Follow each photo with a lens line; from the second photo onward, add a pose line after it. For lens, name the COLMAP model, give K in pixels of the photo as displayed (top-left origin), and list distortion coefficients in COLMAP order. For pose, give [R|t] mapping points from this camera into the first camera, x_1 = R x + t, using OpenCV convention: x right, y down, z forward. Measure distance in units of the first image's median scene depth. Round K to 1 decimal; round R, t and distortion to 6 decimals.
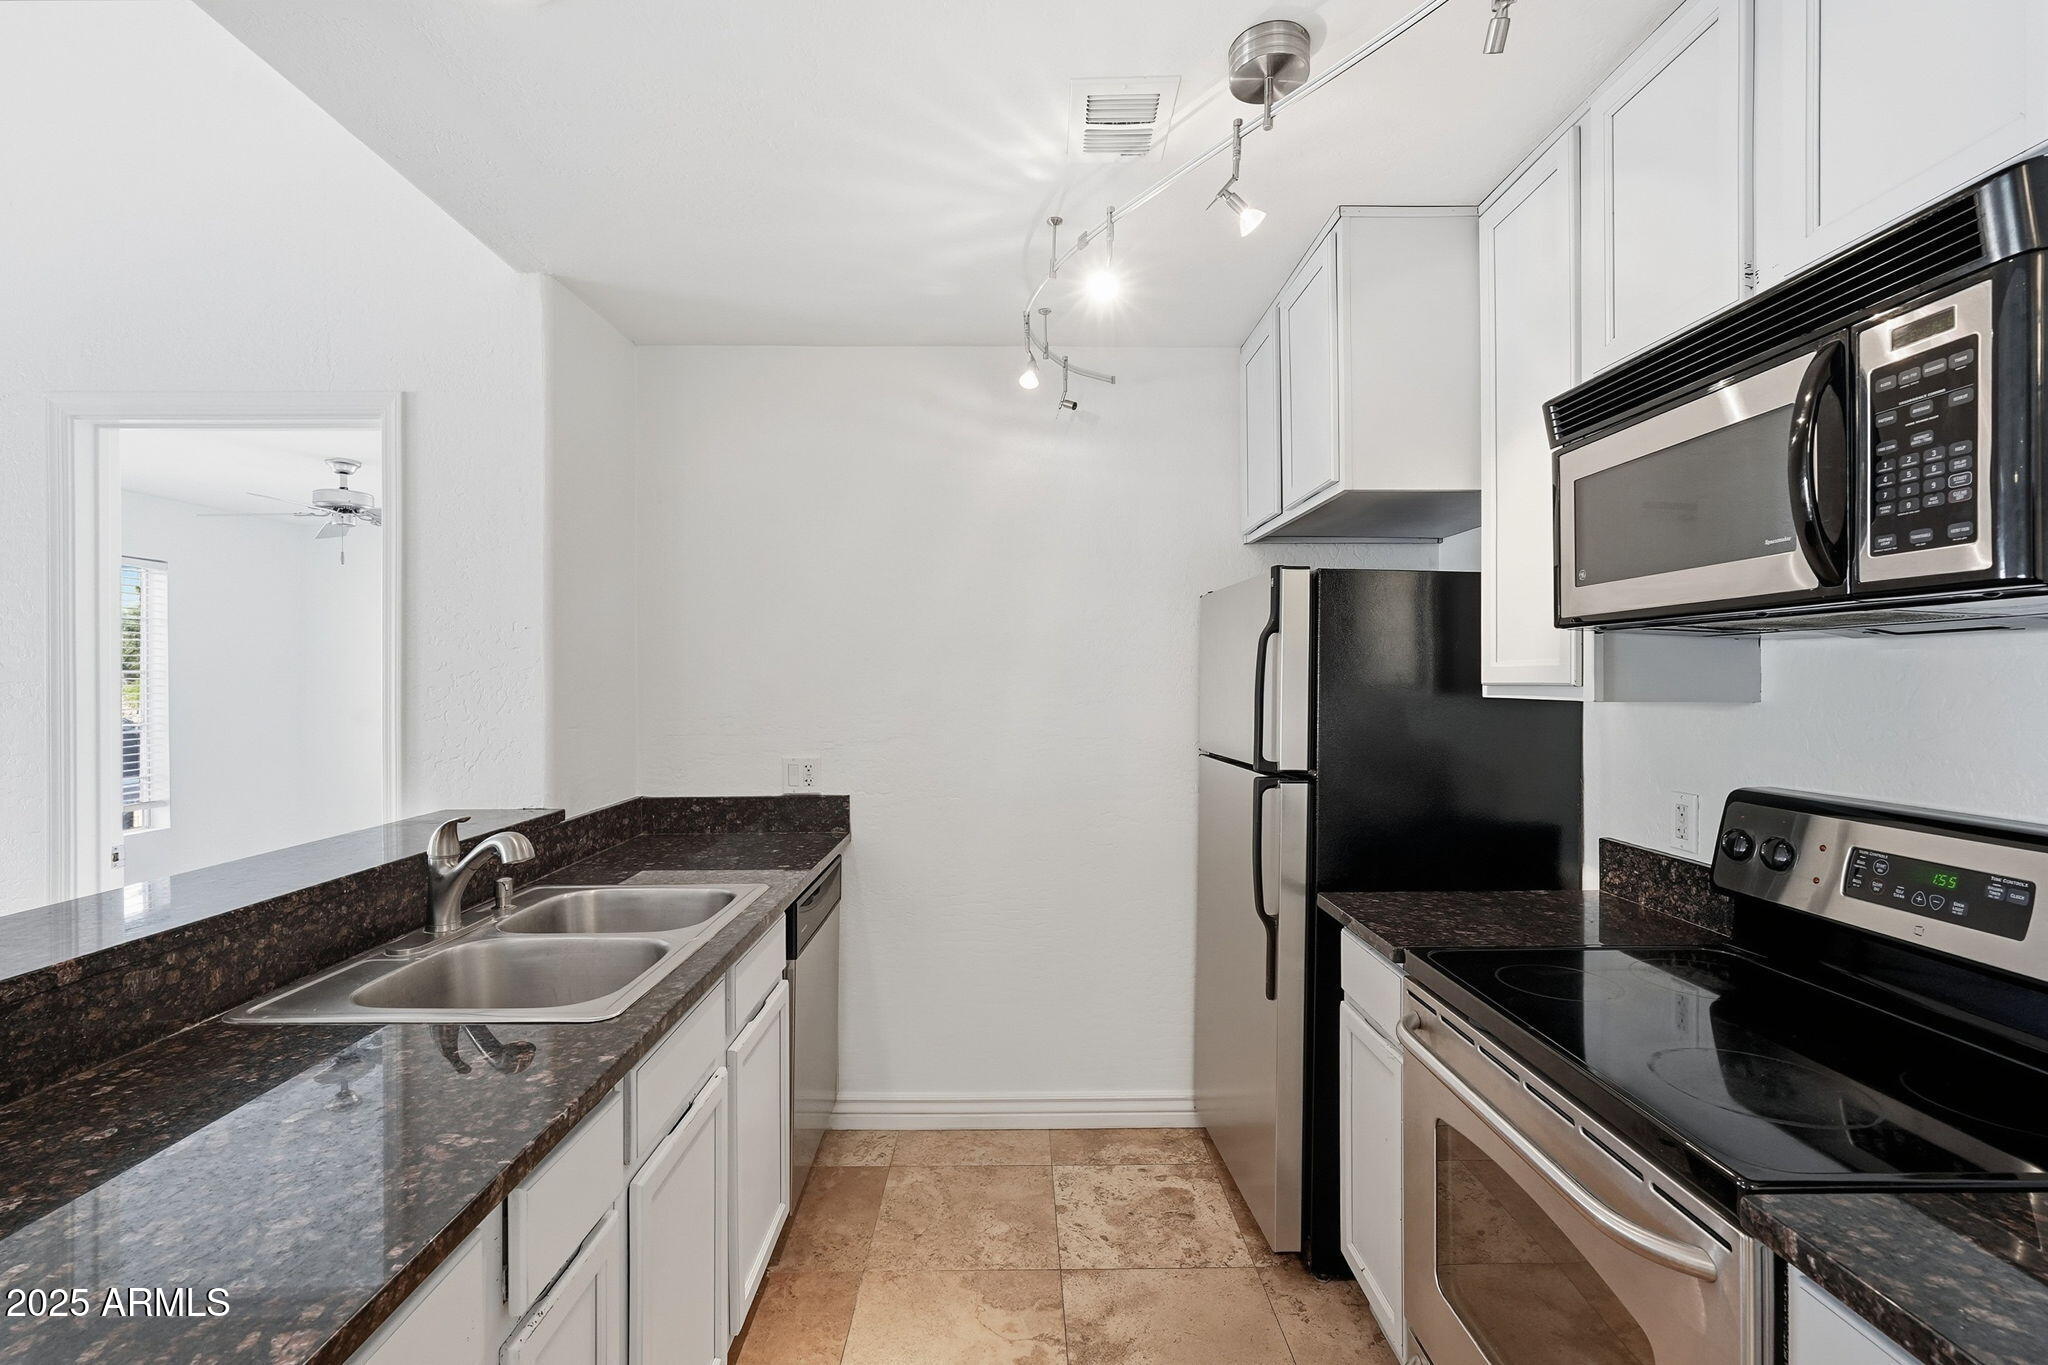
lens RADIAL K [[909.3, 0, 1017.5], [0, 909.3, 686.4], [0, 0, 1]] dist [-0.012627, 0.005452]
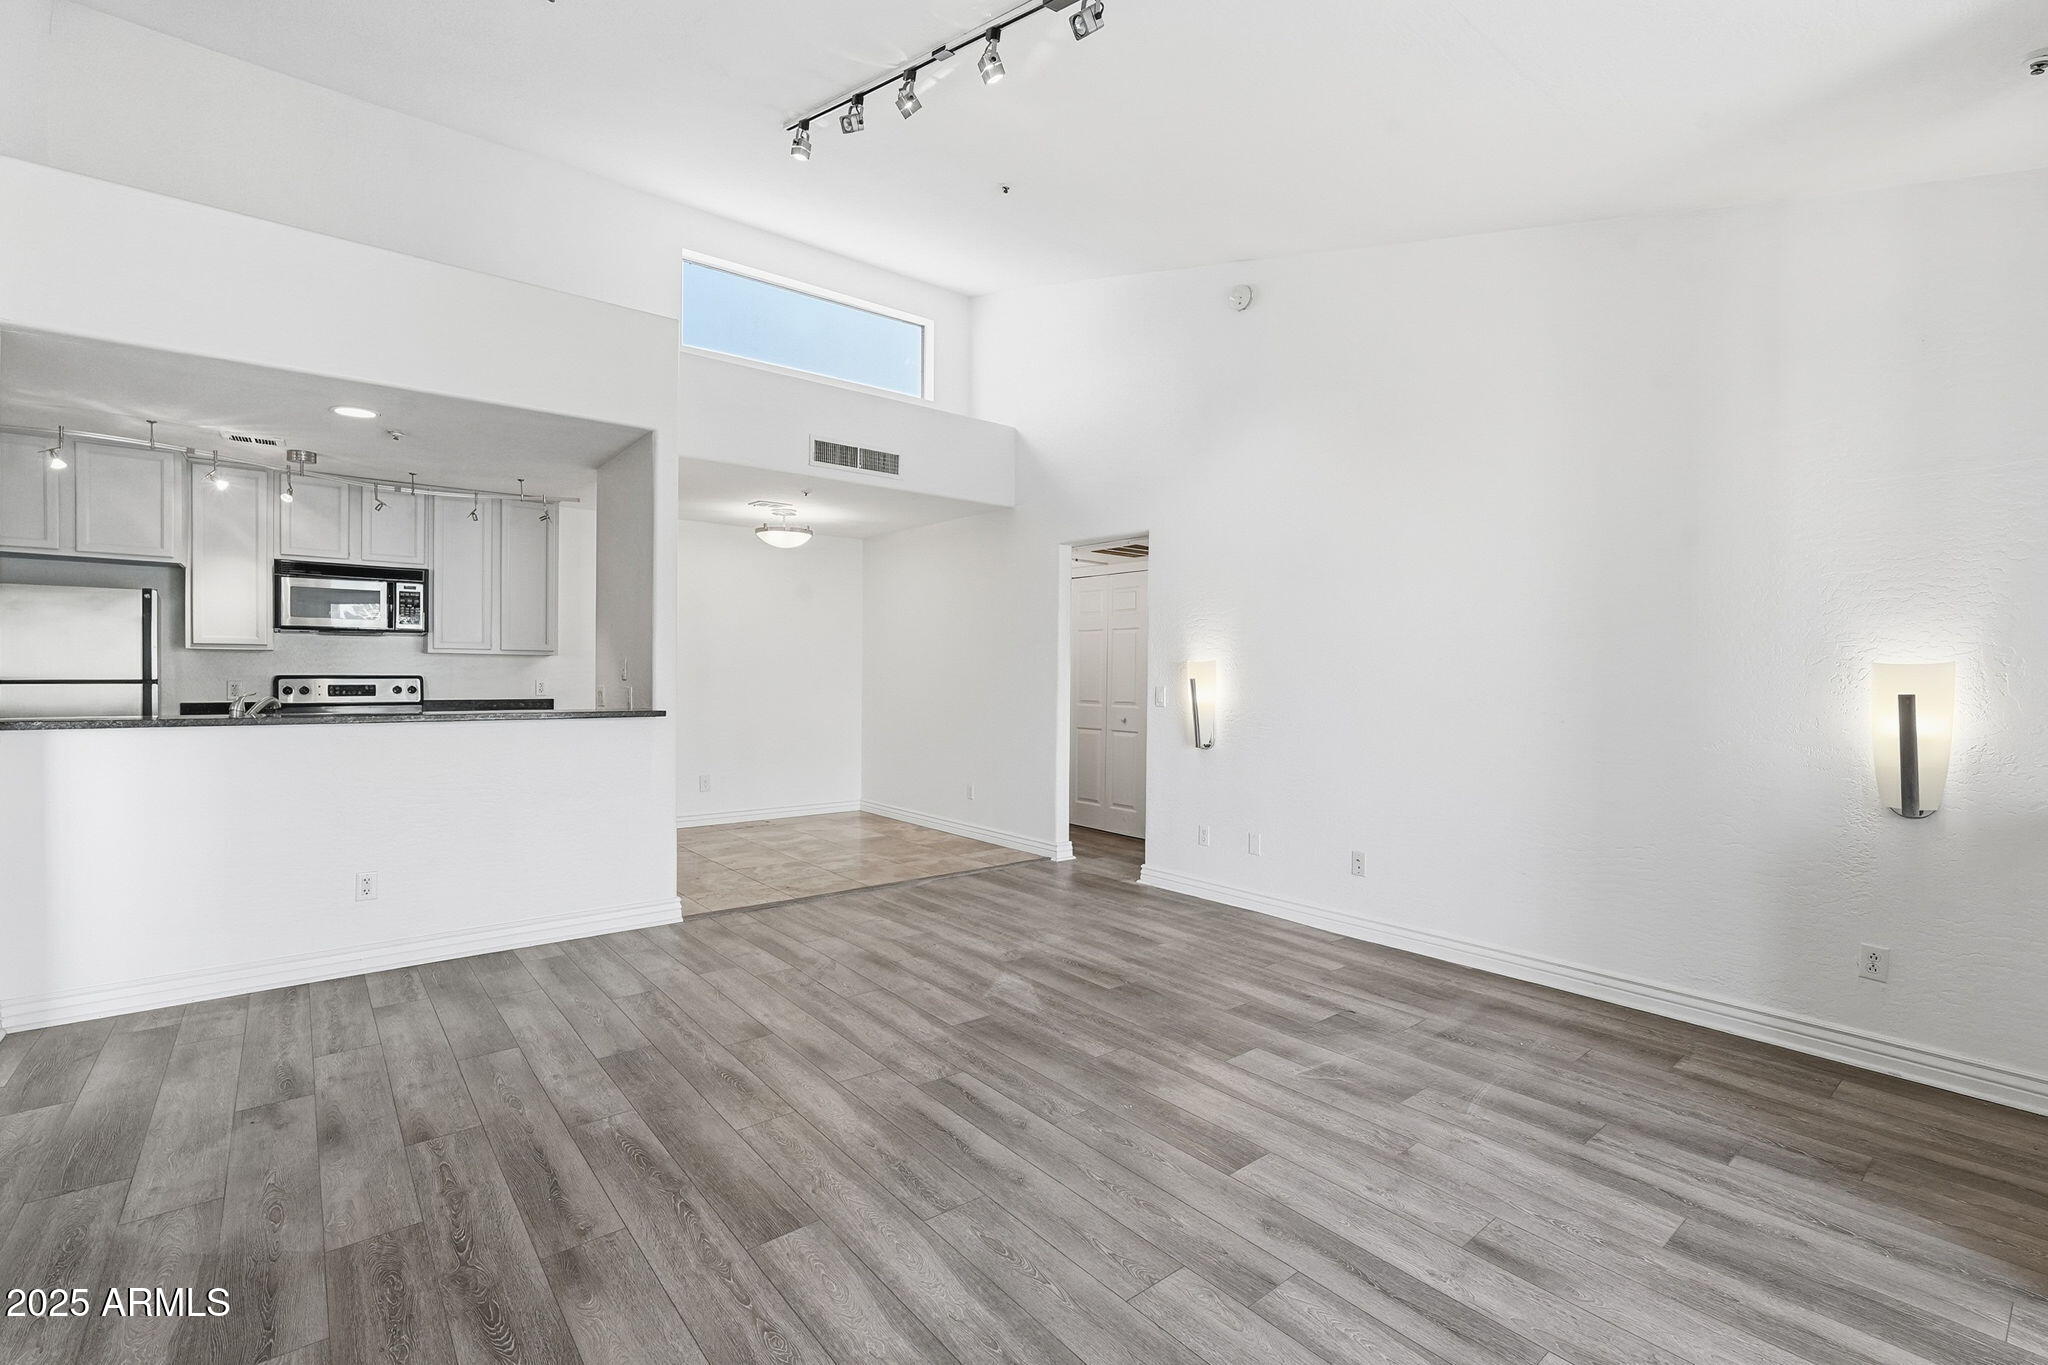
lens RADIAL K [[909.3, 0, 1019.6], [0, 909.3, 682.3], [0, 0, 1]] dist [-0.012627, 0.005452]
pose [[-0.624764, -0.009740, 0.780753, -2.875666], [0.001512, 0.999905, 0.013684, 0.073795], [-0.780812, 0.009730, -0.624690, 0.734947]]
